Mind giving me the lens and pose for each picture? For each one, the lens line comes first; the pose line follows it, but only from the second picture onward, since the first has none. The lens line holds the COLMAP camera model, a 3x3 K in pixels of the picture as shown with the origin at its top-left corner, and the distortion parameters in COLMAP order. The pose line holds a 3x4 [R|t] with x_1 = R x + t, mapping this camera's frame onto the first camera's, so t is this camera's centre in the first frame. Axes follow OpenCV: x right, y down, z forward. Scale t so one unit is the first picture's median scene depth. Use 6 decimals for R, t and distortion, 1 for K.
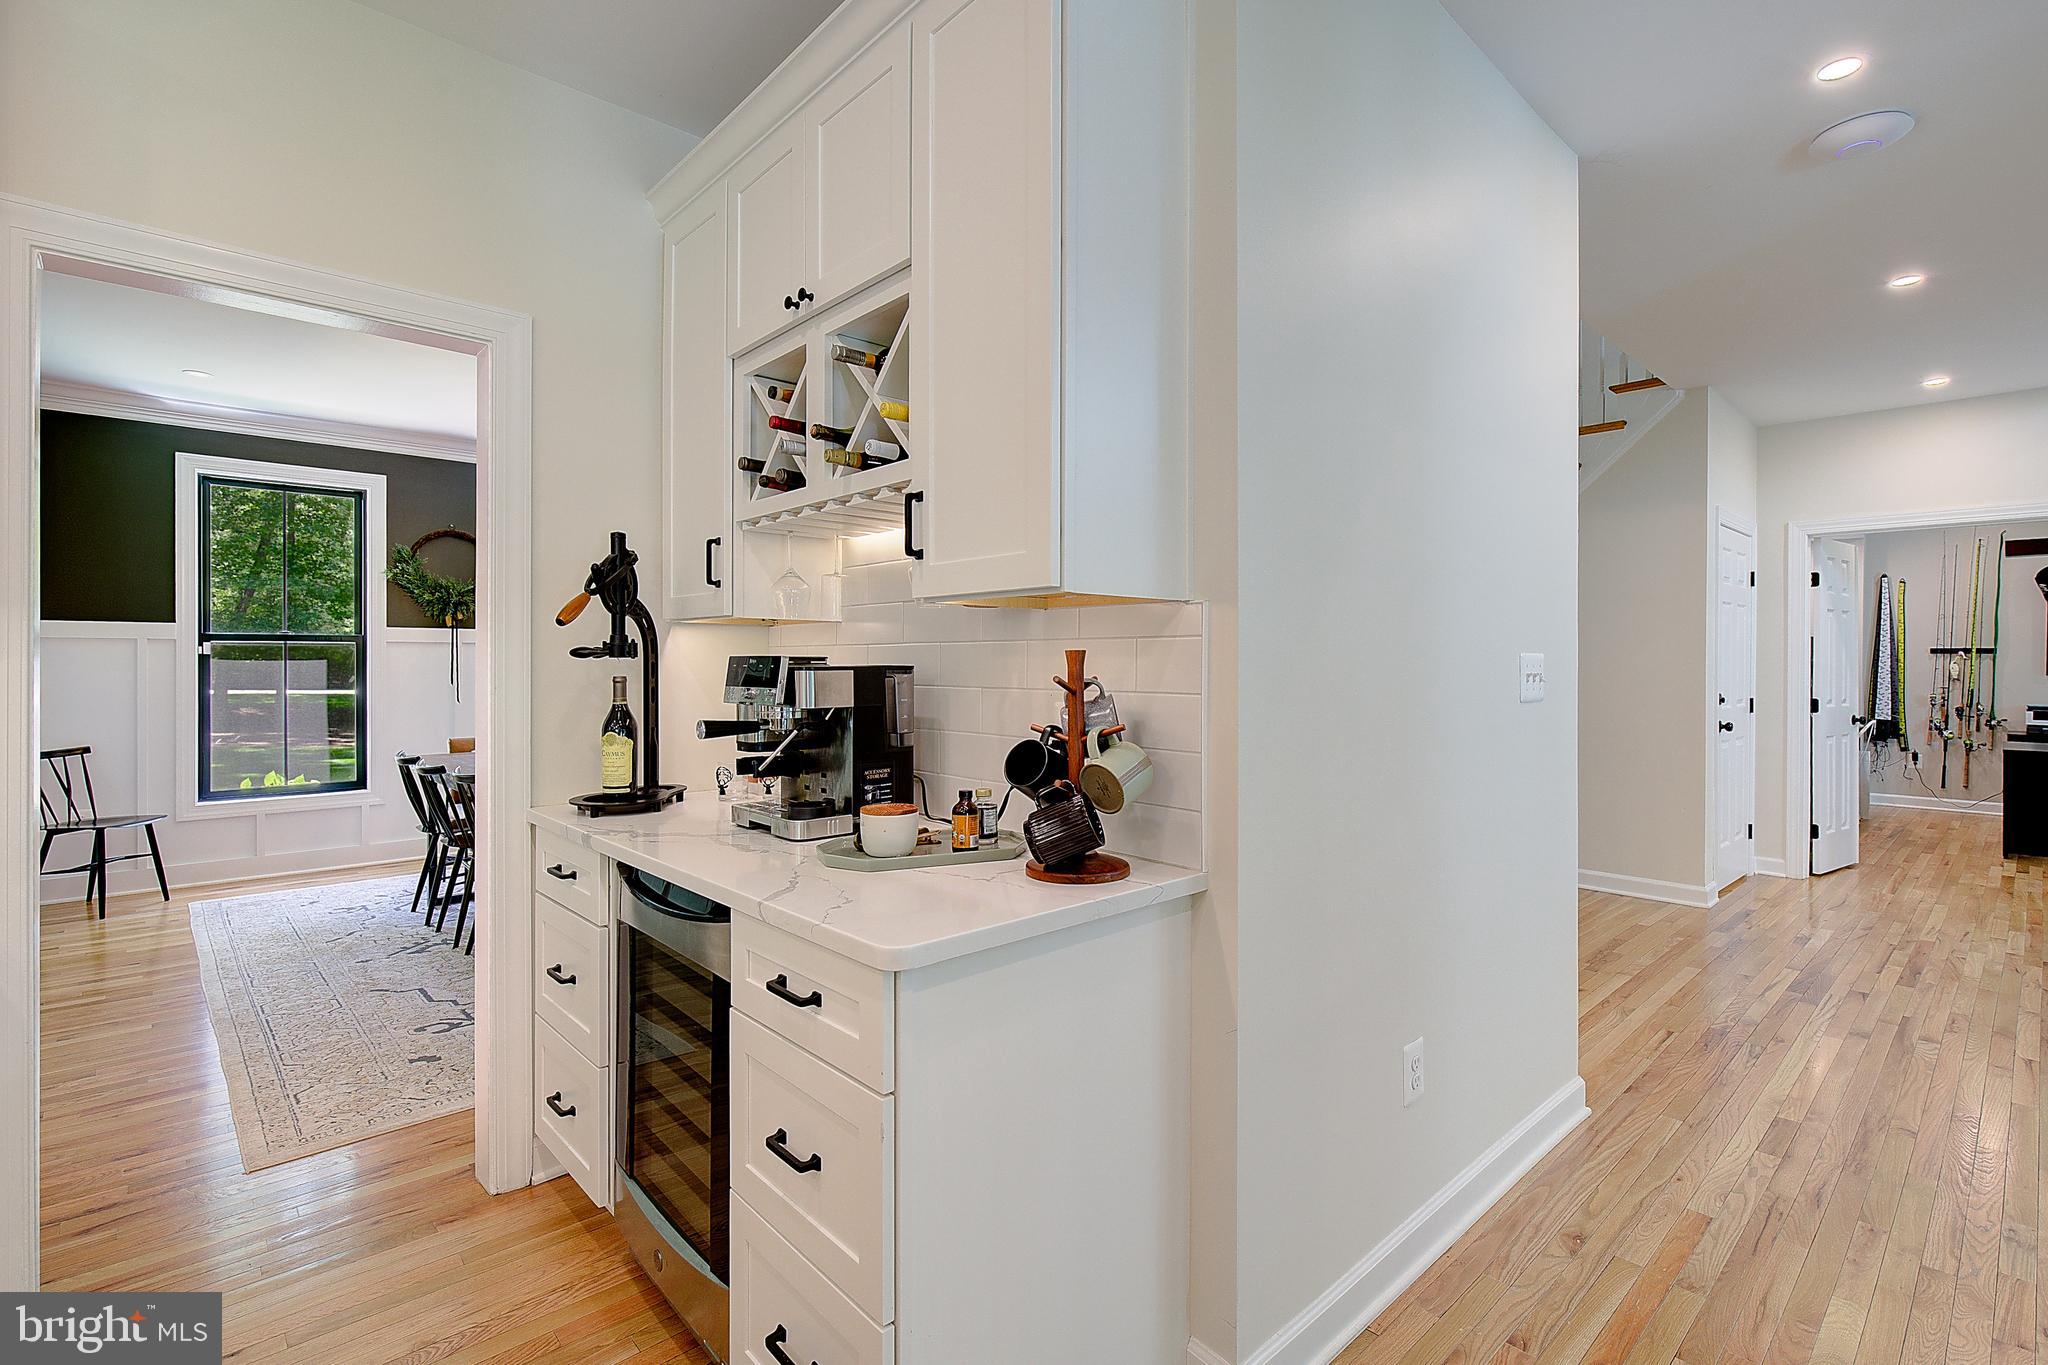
lens RADIAL K [[951.8, 0, 1055.5], [0, 951.8, 653.7], [0, 0, 1]] dist [-0.000212, -0.000523]
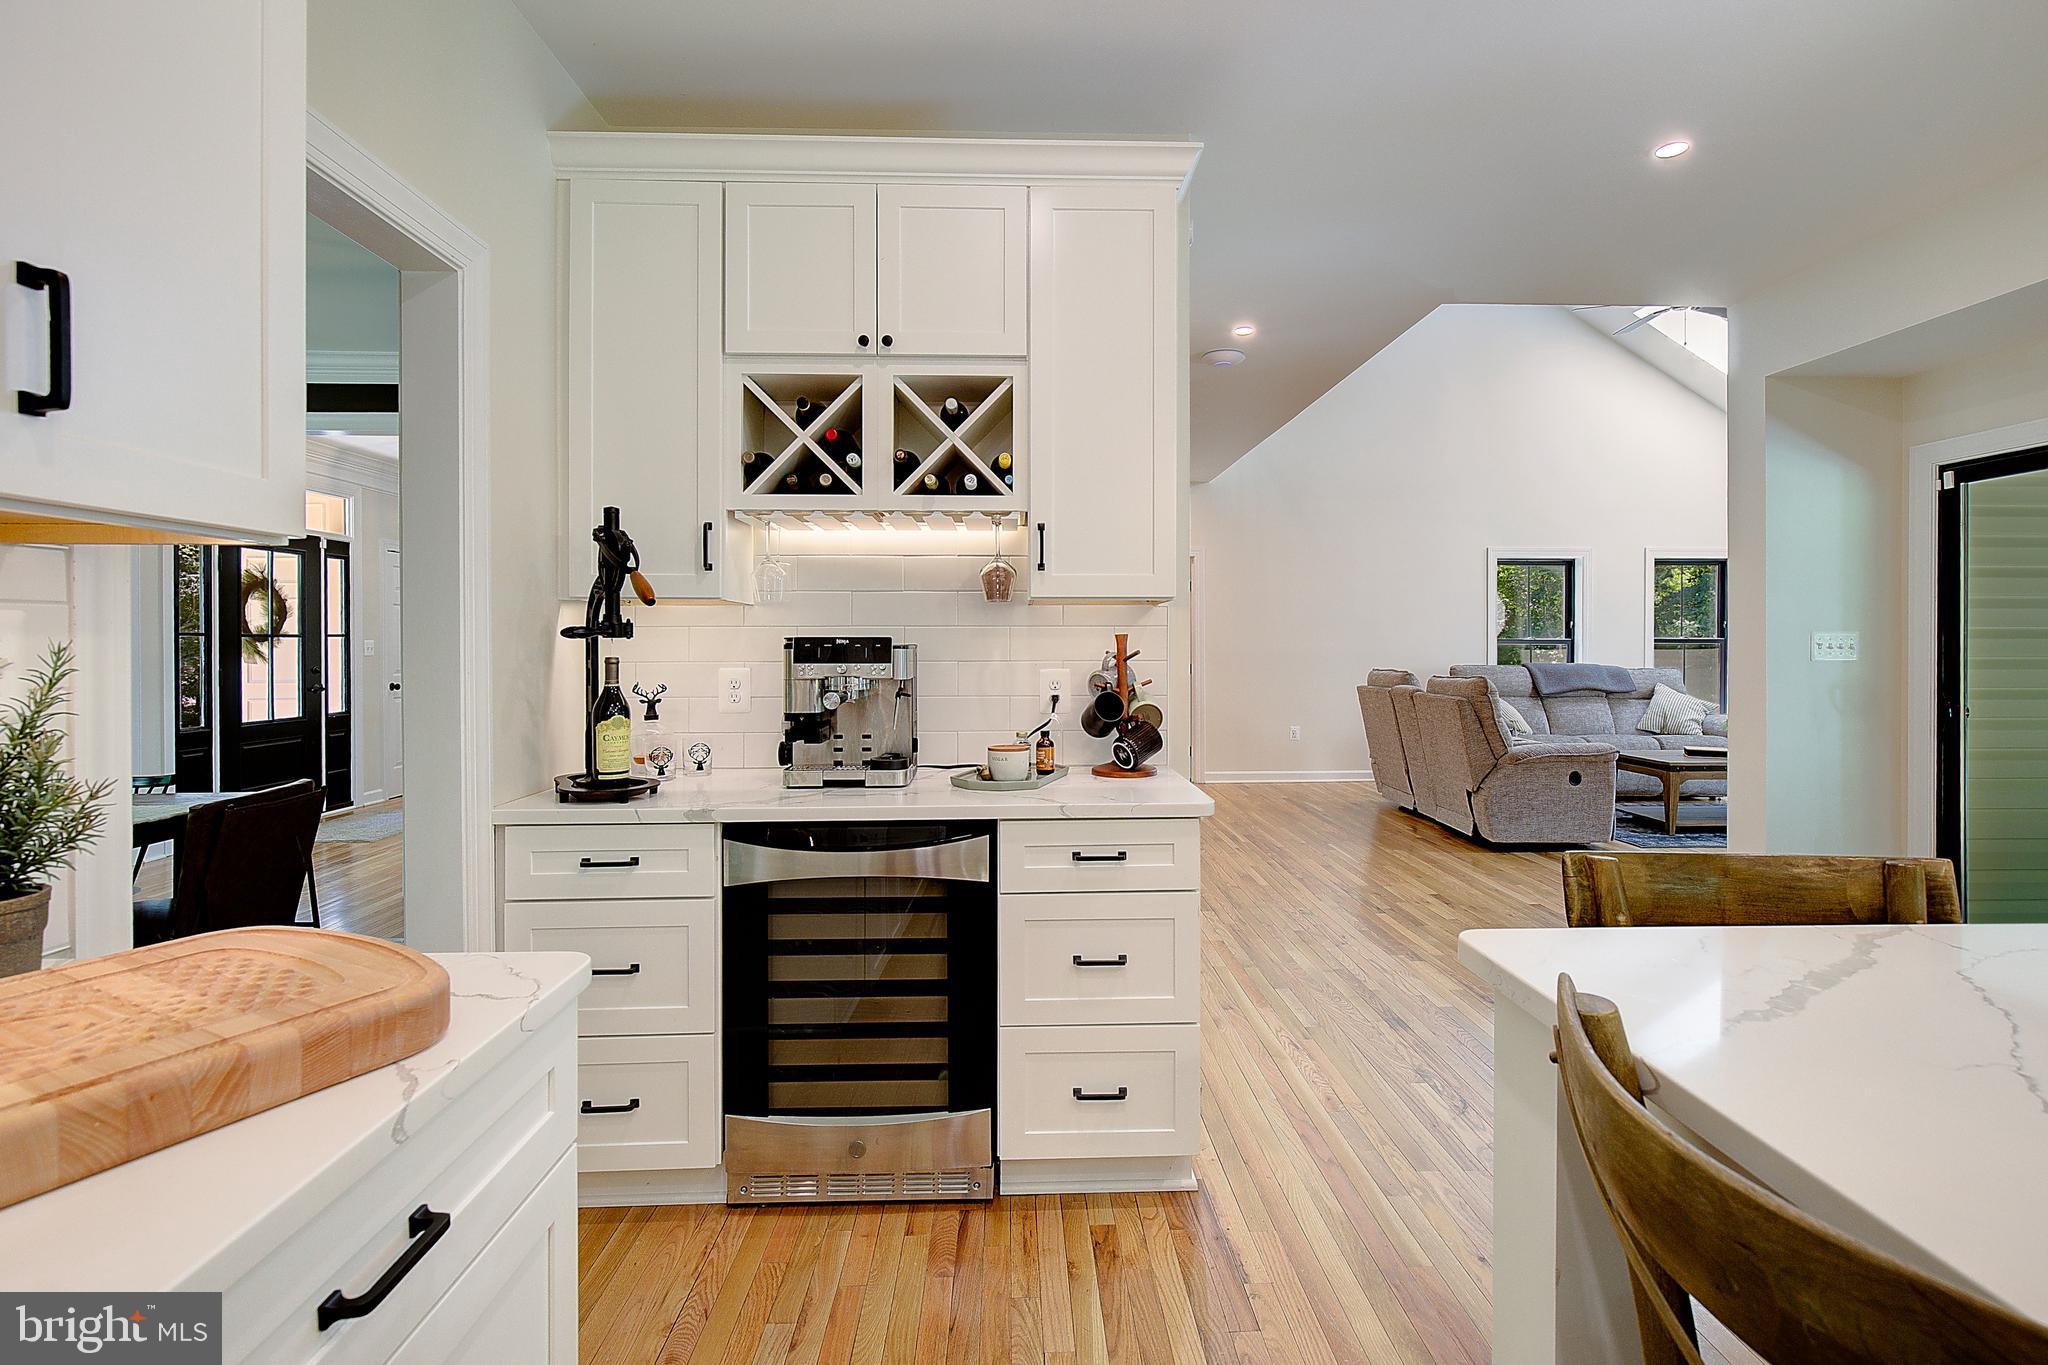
lens RADIAL K [[951.8, 0, 1050.6], [0, 951.8, 643.0], [0, 0, 1]] dist [-0.000212, -0.000523]
pose [[0.656768, -0.004218, 0.754081, -0.405890], [-0.003737, 0.999954, 0.008848, -0.000767], [-0.754084, -0.008629, 0.656722, 0.015985]]
